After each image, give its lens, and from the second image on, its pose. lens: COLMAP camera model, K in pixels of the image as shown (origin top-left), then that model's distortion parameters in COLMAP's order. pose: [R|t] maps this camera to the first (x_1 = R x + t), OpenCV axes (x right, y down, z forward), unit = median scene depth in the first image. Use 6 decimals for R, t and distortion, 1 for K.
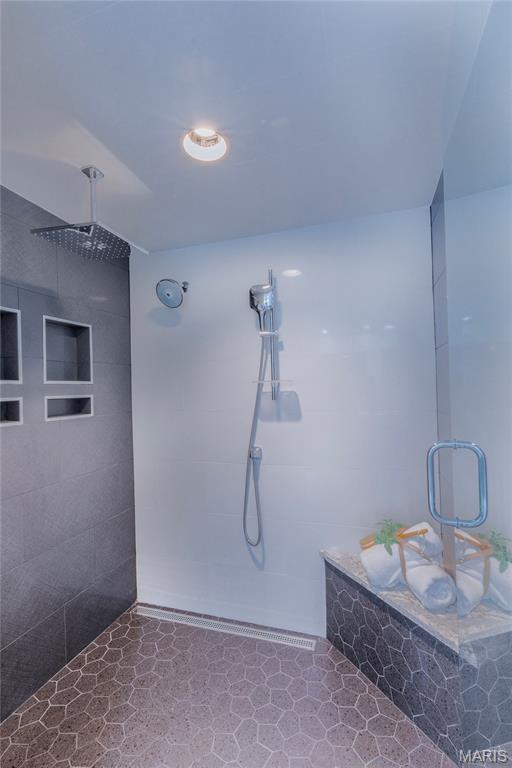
lens RADIAL K [[347.7, 0, 257.9], [0, 347.7, 384.5], [0, 0, 1]] dist [0.004039, 0.000351]
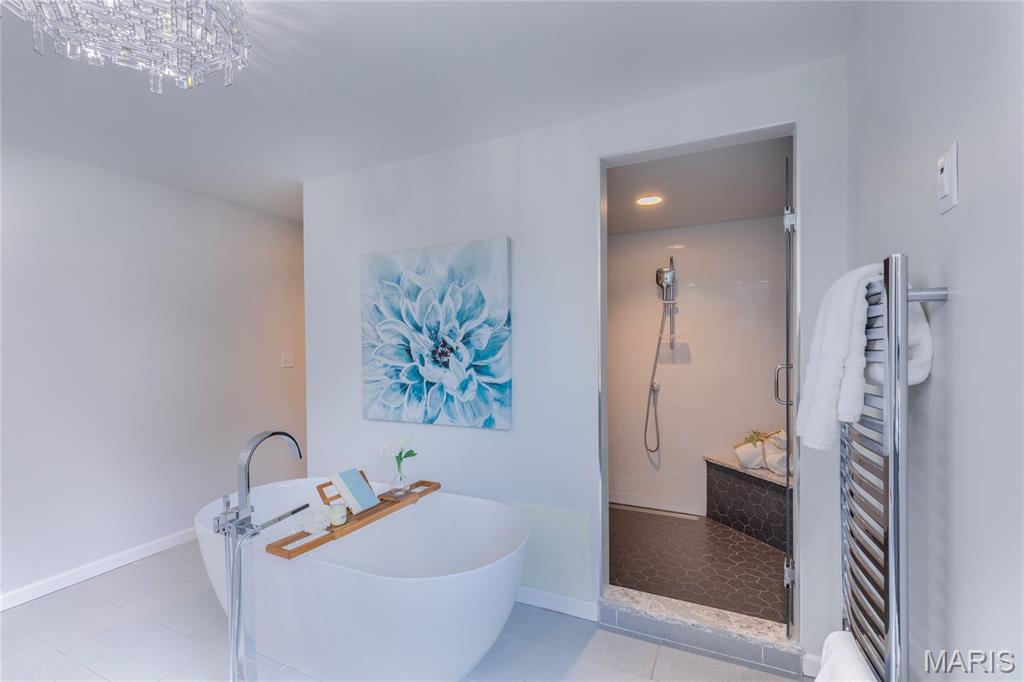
lens RADIAL K [[463.6, 0, 509.7], [0, 463.6, 343.3], [0, 0, 1]] dist [0.004039, 0.000351]
pose [[0.991248, 0.020924, -0.130341, -0.361678], [-0.018209, 0.999592, 0.021992, -0.007377], [0.130748, -0.019426, 0.991225, -0.960395]]
